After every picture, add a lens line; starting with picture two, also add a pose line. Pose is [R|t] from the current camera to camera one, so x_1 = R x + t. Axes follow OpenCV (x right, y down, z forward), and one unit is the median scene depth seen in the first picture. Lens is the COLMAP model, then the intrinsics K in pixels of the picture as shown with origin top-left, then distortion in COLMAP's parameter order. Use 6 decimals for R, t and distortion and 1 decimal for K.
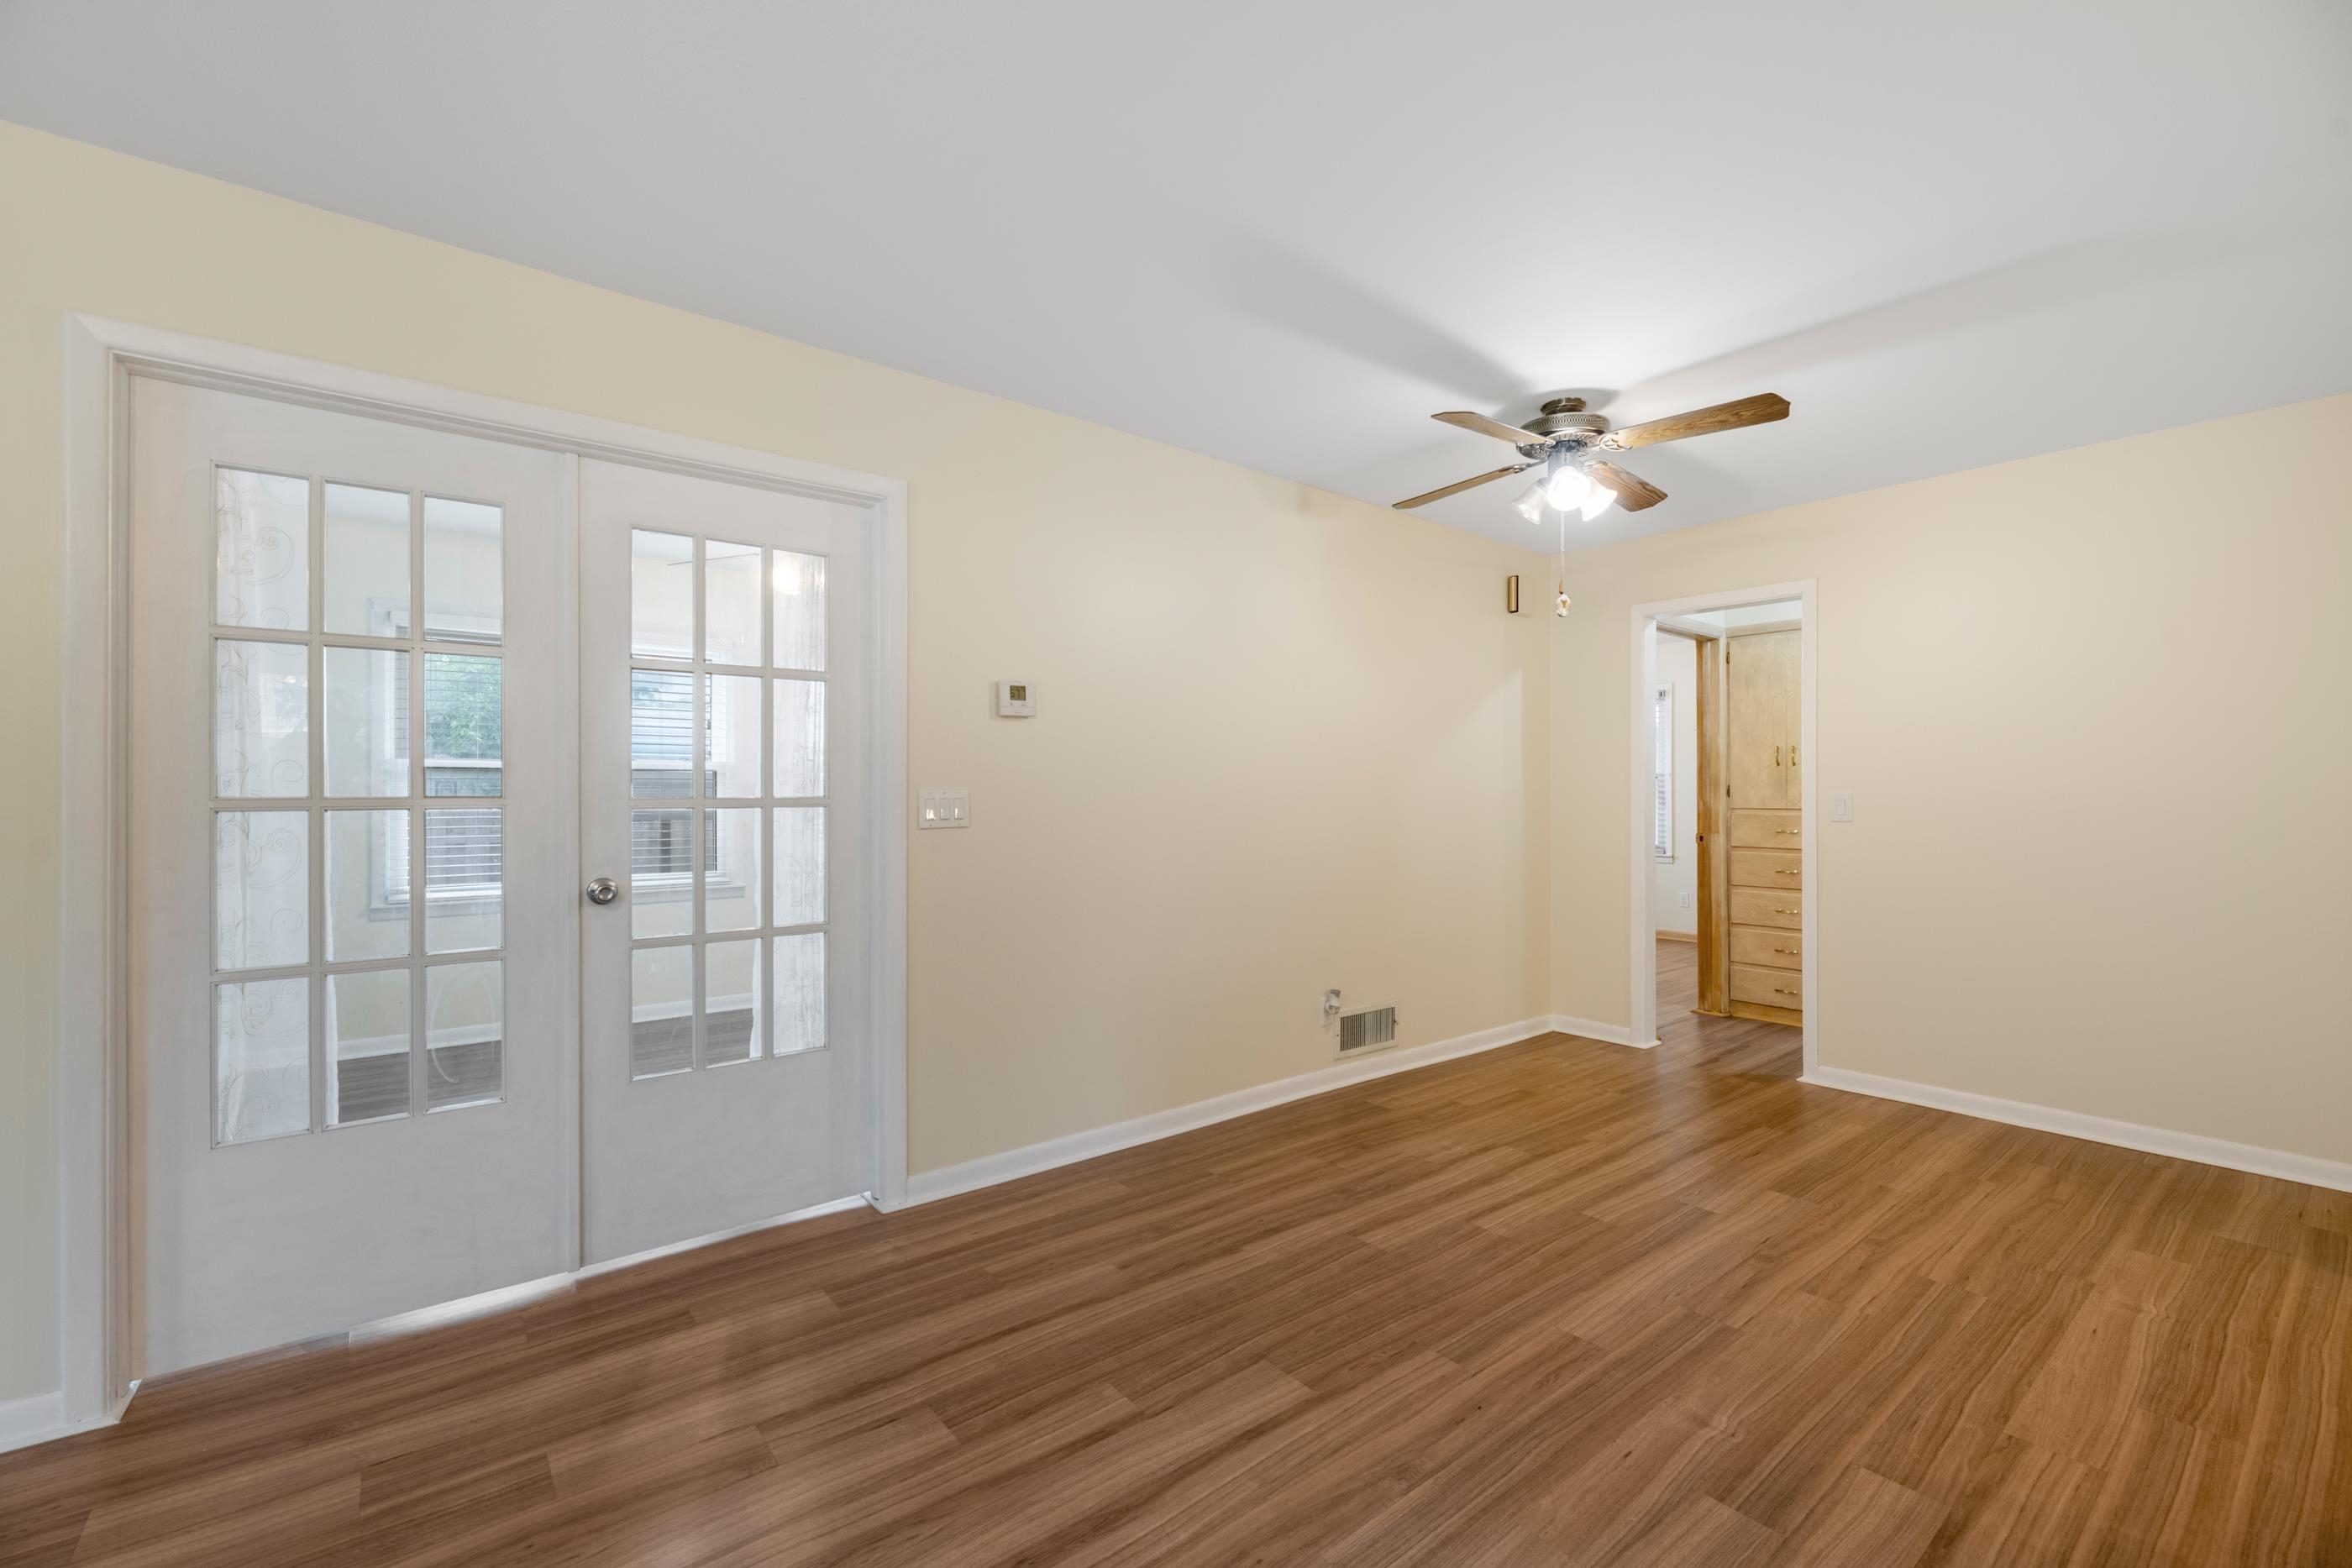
lens RADIAL K [[984.4, 0, 1170.3], [0, 984.4, 791.8], [0, 0, 1]] dist [0.000098, -0.004243]
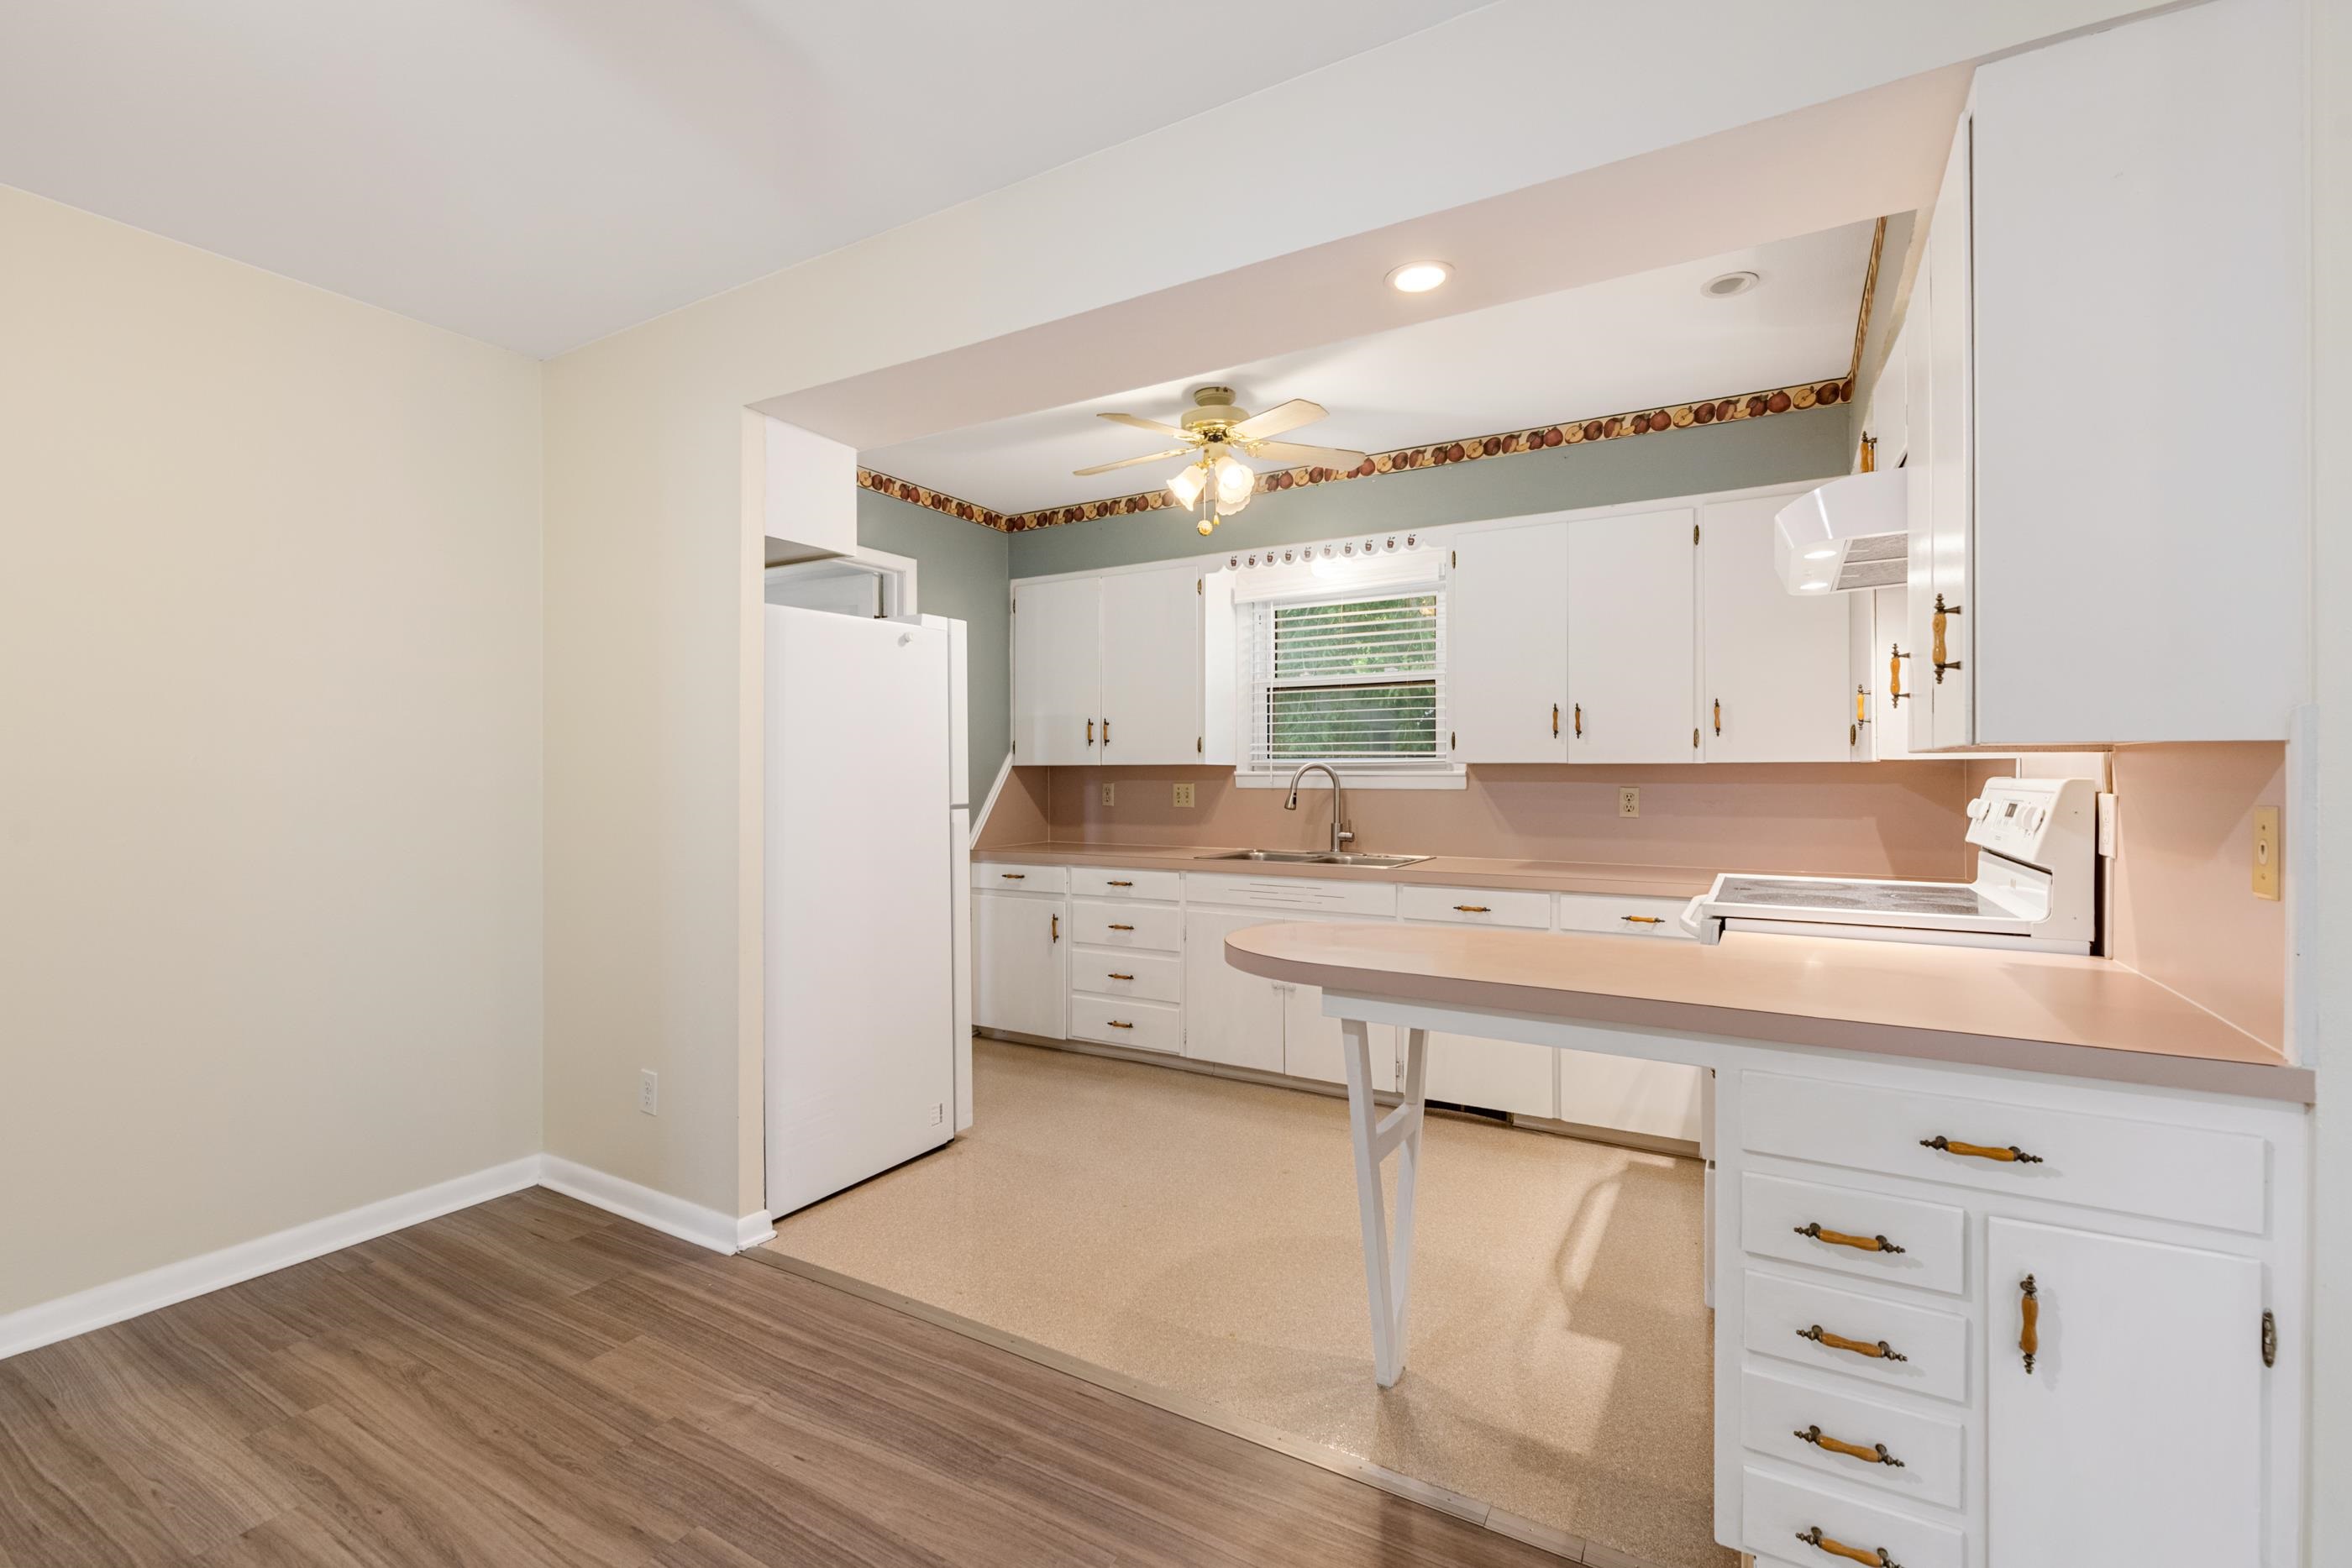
lens RADIAL K [[1028.5, 0, 1163.7], [0, 1028.5, 772.0], [0, 0, 1]] dist [-0.002020, -0.000762]
pose [[-0.351300, 0.001217, 0.936262, 0.061531], [-0.000260, 0.999999, -0.001397, 0.002458], [-0.936263, -0.000734, -0.351299, 0.877285]]
